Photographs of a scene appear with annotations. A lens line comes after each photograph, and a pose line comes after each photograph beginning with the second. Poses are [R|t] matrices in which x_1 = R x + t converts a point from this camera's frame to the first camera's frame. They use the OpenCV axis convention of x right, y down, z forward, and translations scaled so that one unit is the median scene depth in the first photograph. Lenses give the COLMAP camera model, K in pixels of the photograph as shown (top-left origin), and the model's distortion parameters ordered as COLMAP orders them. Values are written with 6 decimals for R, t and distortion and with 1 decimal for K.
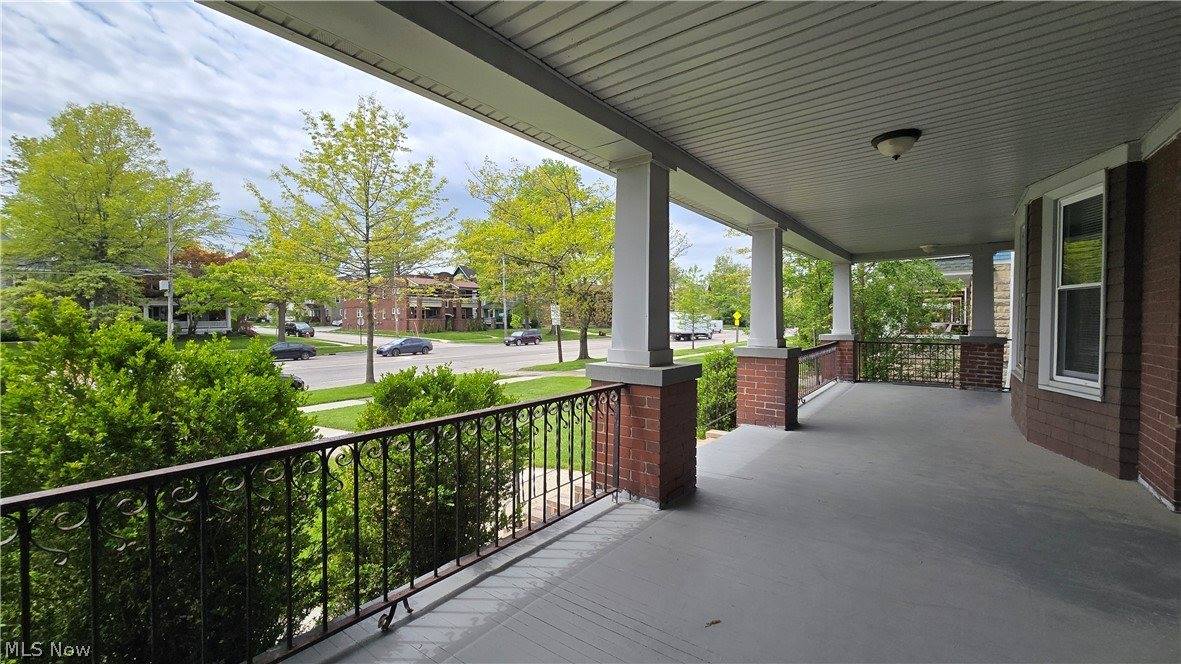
lens RADIAL K [[487.2, 0, 590.5], [0, 487.2, 332.0], [0, 0, 1]] dist [-0.000489, -0.000007]
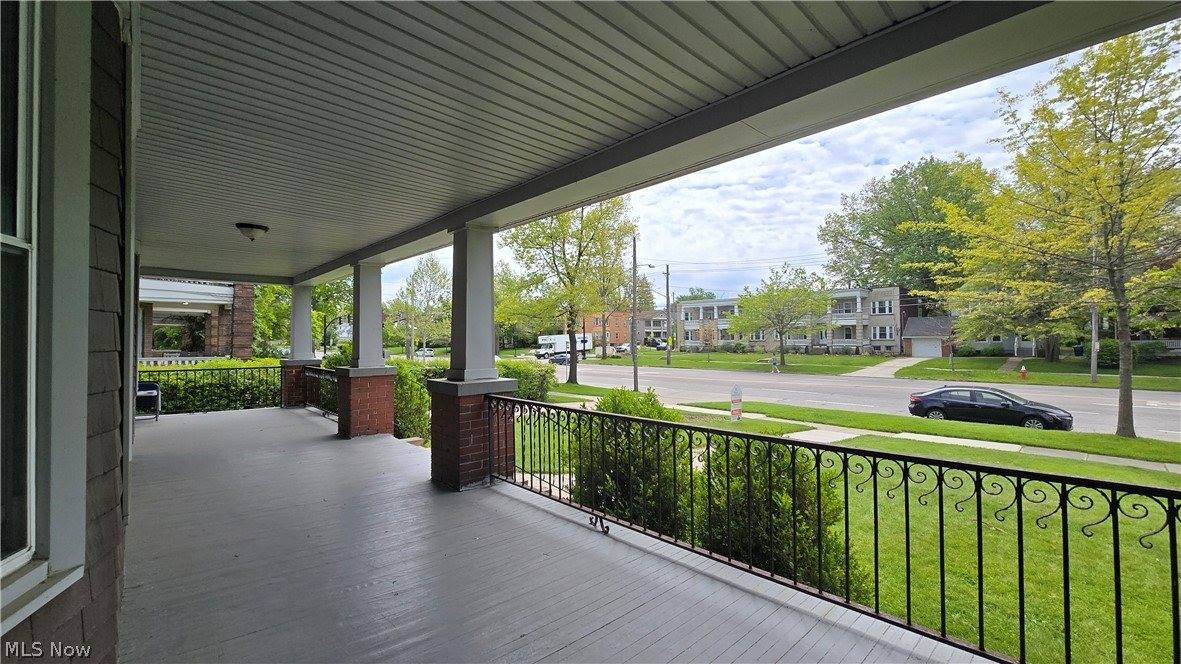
lens RADIAL K [[487.2, 0, 590.5], [0, 487.2, 332.0], [0, 0, 1]] dist [-0.000489, -0.000007]
pose [[-0.177663, -0.026710, -0.983729, 1.147216], [-0.016276, 0.999575, -0.024201, -0.036656], [0.983957, 0.011712, -0.178023, 1.232488]]
